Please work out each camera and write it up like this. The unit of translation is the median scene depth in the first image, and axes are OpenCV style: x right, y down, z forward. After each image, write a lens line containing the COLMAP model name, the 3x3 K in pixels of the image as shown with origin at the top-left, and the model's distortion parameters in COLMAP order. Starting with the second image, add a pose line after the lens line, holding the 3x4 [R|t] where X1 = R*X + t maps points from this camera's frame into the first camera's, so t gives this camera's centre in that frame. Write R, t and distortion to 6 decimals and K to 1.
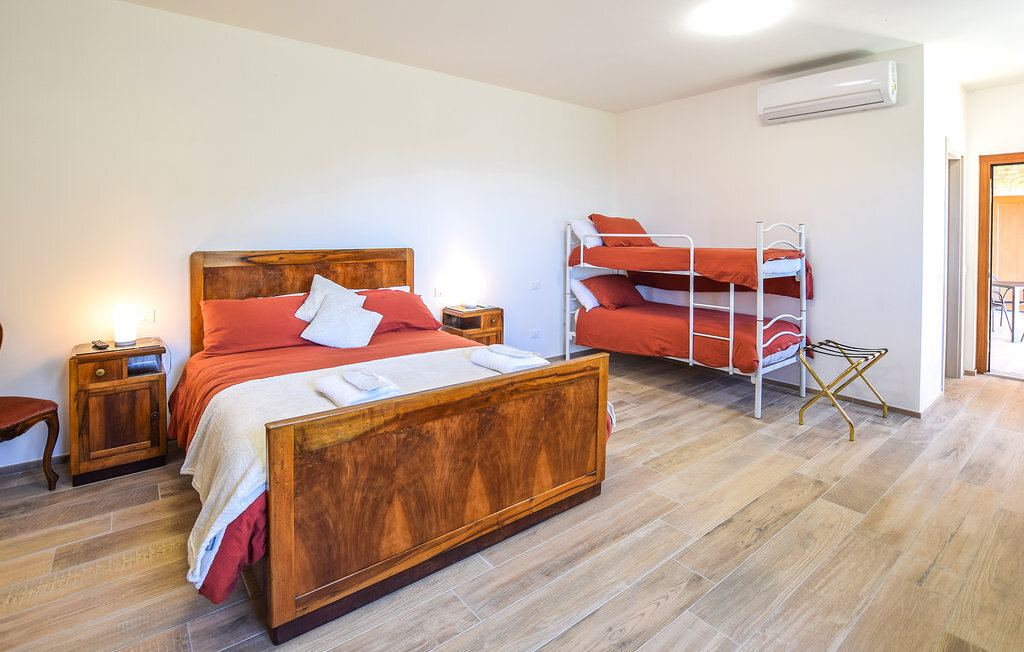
lens RADIAL K [[489.8, 0, 498.6], [0, 489.8, 323.7], [0, 0, 1]] dist [-0.027570, -0.000459]
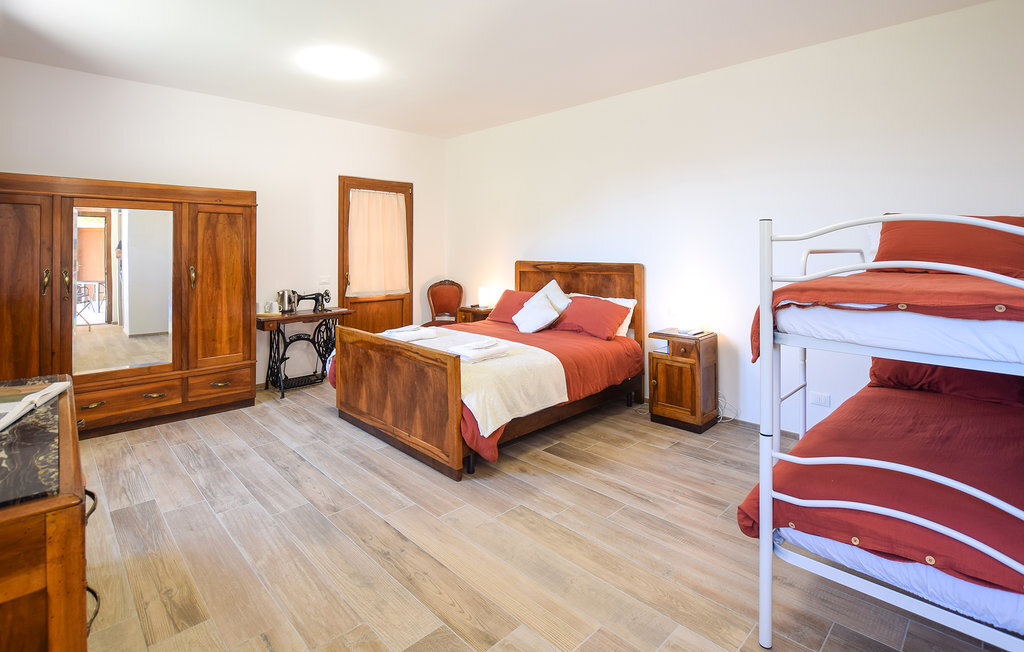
lens RADIAL K [[489.8, 0, 498.6], [0, 489.8, 323.7], [0, 0, 1]] dist [-0.027570, -0.000459]
pose [[0.096468, 0.145354, -0.984665, 1.454879], [-0.174373, 0.976448, 0.127058, -0.188017], [0.979943, 0.159442, 0.119542, 1.030238]]
